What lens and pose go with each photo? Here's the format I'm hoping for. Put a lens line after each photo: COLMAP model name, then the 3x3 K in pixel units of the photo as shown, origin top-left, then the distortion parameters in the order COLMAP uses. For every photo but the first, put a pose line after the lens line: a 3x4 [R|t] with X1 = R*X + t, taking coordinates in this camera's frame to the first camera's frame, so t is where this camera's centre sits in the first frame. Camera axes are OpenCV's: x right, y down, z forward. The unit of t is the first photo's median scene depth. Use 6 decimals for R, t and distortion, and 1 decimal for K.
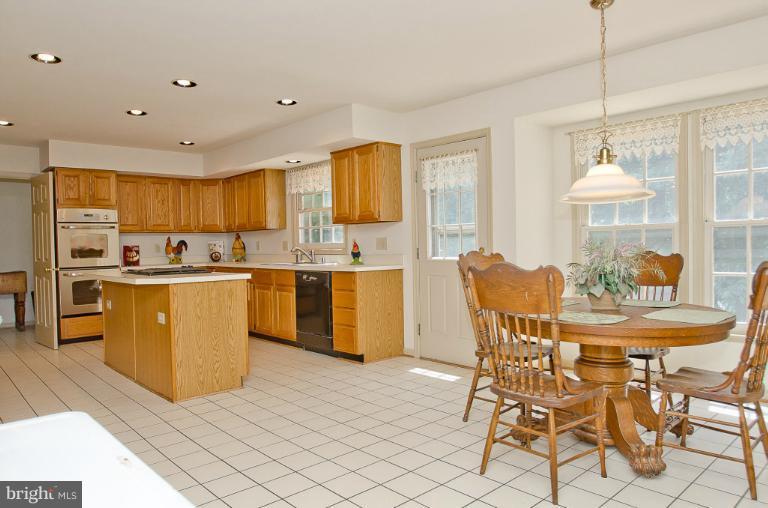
lens RADIAL K [[516.3, 0, 367.8], [0, 516.3, 256.8], [0, 0, 1]] dist [-0.022785, 0.001069]
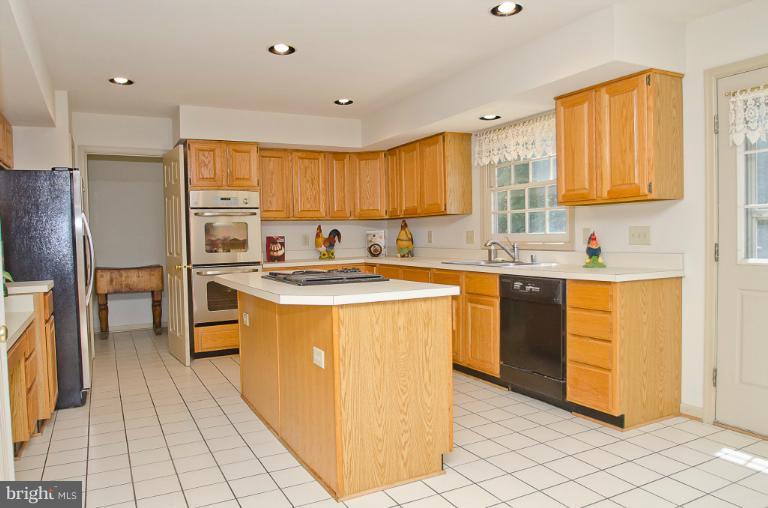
lens RADIAL K [[538.1, 0, 378.4], [0, 538.1, 258.7], [0, 0, 1]] dist [-0.038254, 0.007962]
pose [[0.970288, 0.011118, -0.241699, -0.115244], [-0.005177, 0.999669, 0.025202, -0.010555], [0.241899, -0.023202, 0.970024, 0.255699]]
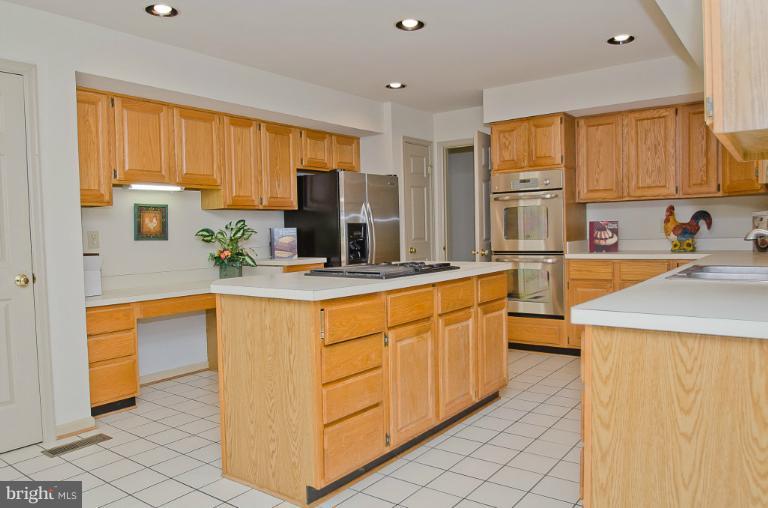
lens RADIAL K [[565.2, 0, 381.8], [0, 565.2, 248.7], [0, 0, 1]] dist [-0.025354, -0.000270]
pose [[0.213132, 0.051262, -0.975678, 0.215936], [-0.006720, 0.998676, 0.051002, -0.025208], [0.977000, -0.004314, 0.213195, 0.657062]]
